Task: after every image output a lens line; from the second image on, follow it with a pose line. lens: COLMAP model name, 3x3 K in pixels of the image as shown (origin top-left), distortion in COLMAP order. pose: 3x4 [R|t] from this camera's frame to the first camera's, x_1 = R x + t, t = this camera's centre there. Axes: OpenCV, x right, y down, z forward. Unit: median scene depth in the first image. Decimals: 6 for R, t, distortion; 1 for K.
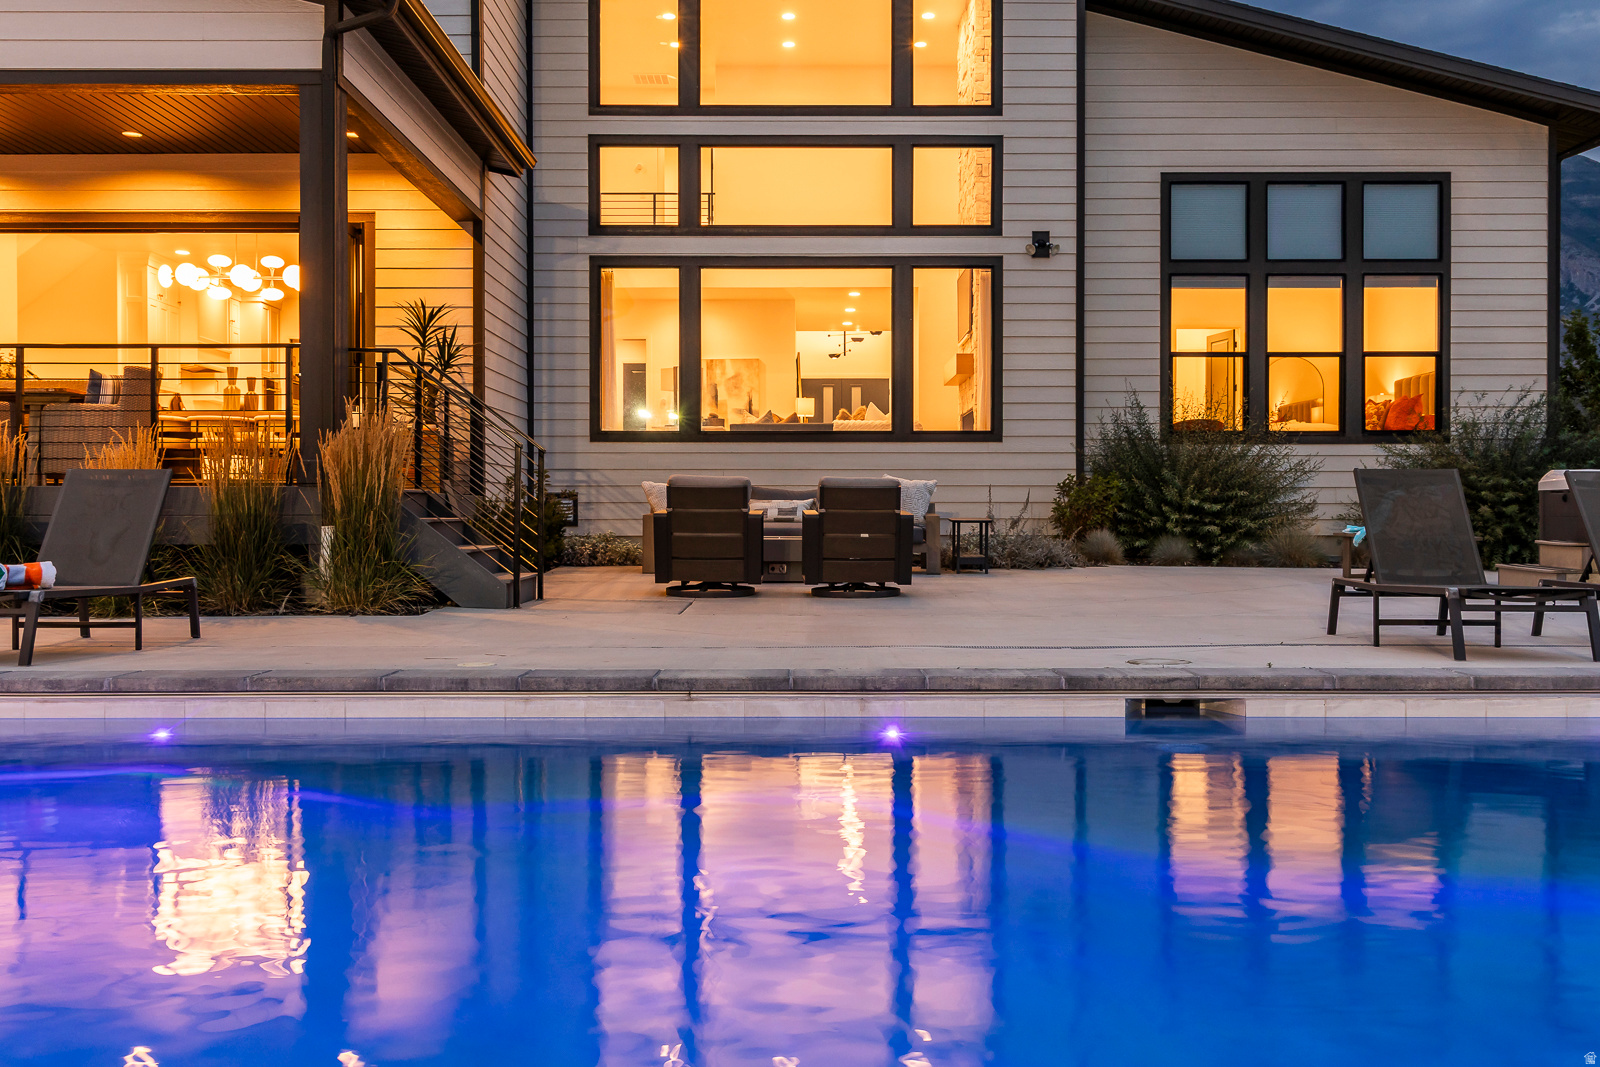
lens RADIAL K [[1621.9, 0, 791.8], [0, 1621.9, 515.3], [0, 0, 1]] dist [0.015136, 0.003536]
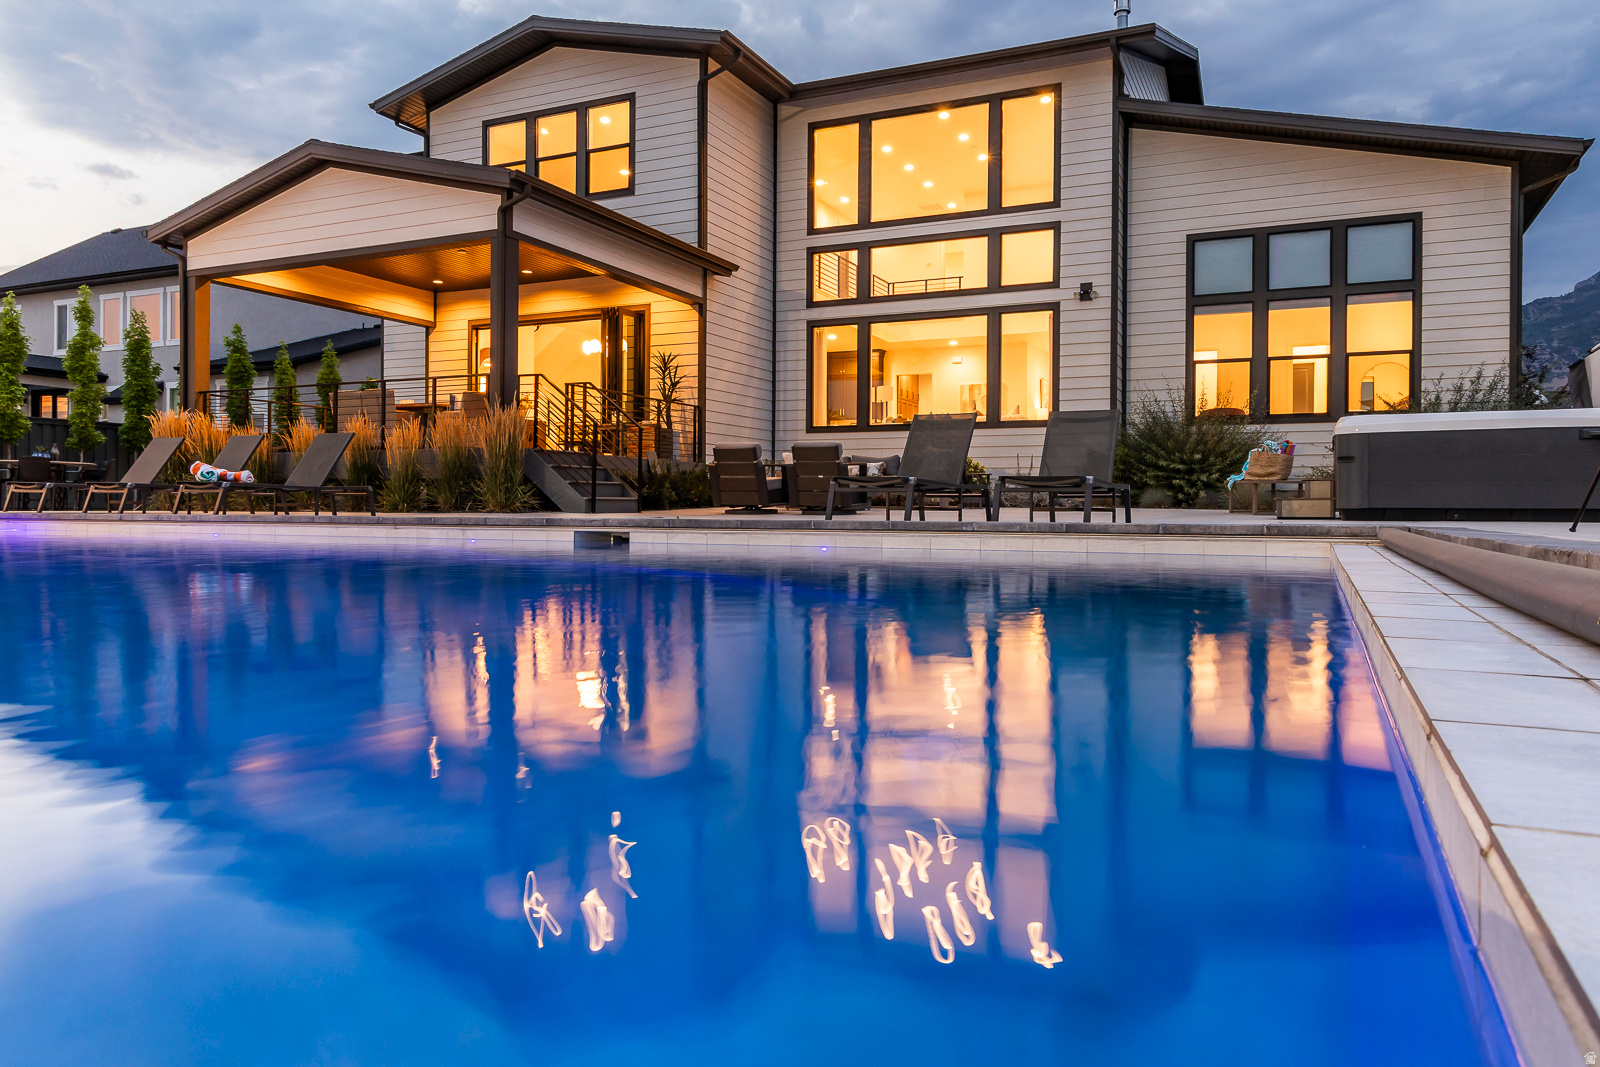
lens RADIAL K [[1098.1, 0, 819.7], [0, 1098.1, 498.5], [0, 0, 1]] dist [0.003172, -0.000082]
pose [[0.901969, 0.000885, -0.431799, 0.364963], [-0.006388, 0.999916, -0.011293, 0.032768], [0.431753, 0.012944, 0.901899, 0.002441]]
